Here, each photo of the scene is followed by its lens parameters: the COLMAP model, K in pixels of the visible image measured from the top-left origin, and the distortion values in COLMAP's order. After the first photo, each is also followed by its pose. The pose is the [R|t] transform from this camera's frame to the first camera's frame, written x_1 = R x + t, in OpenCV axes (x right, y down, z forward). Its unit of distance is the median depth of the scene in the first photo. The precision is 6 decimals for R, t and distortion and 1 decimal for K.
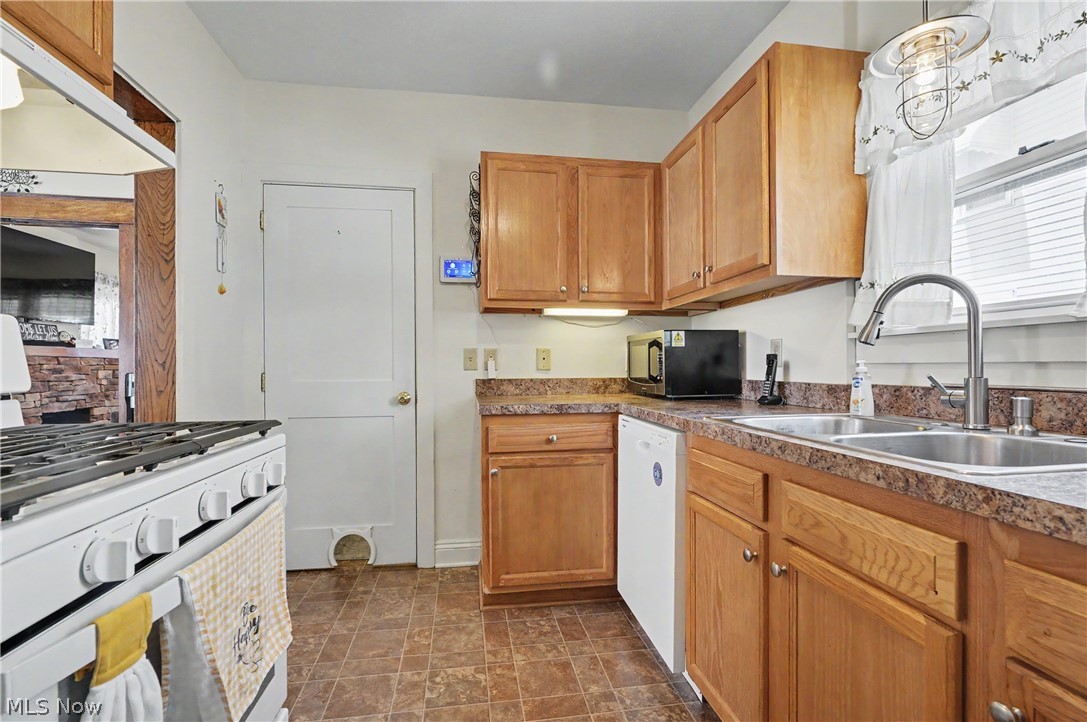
lens RADIAL K [[498.7, 0, 547.3], [0, 498.7, 370.1], [0, 0, 1]] dist [-0.013596, 0.001195]
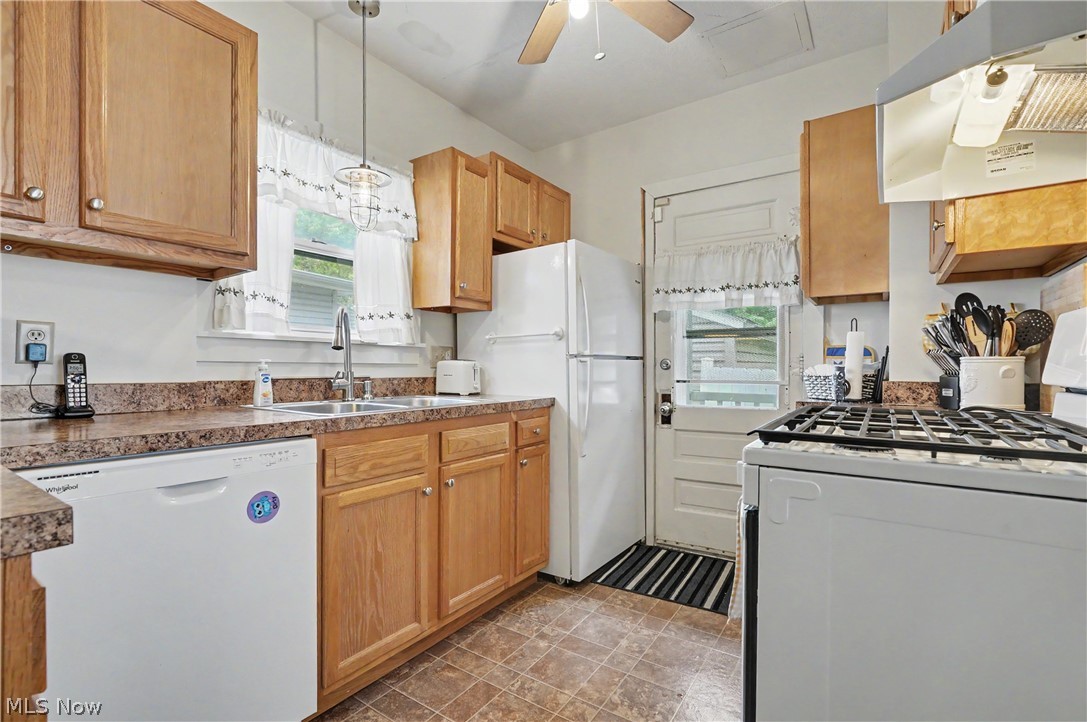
lens RADIAL K [[498.7, 0, 543.3], [0, 498.7, 365.4], [0, 0, 1]] dist [-0.013596, 0.001195]
pose [[-0.734395, 0.005310, 0.678701, -0.419666], [-0.001762, 0.999951, -0.009729, 0.005718], [-0.678720, -0.008341, -0.734350, 1.125428]]
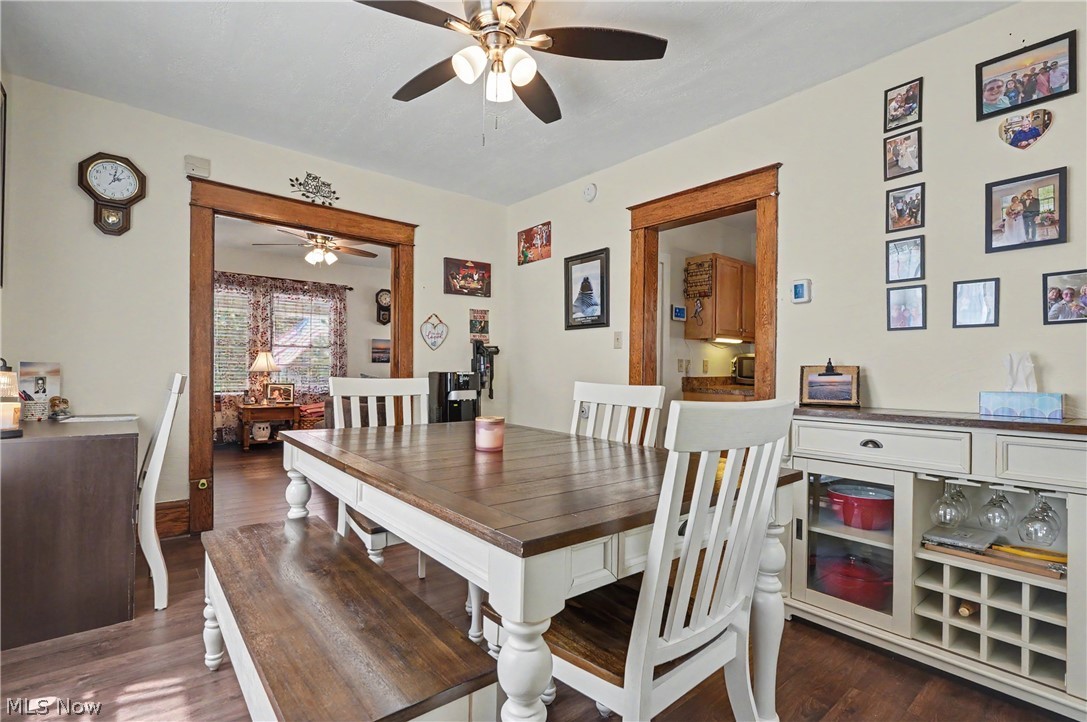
lens RADIAL K [[498.7, 0, 543.6], [0, 498.7, 365.7], [0, 0, 1]] dist [-0.013596, 0.001195]
pose [[0.859270, 0.012512, 0.511369, -1.445911], [-0.011751, 0.999920, -0.004720, -0.007974], [-0.511387, -0.001953, 0.859349, -0.230666]]
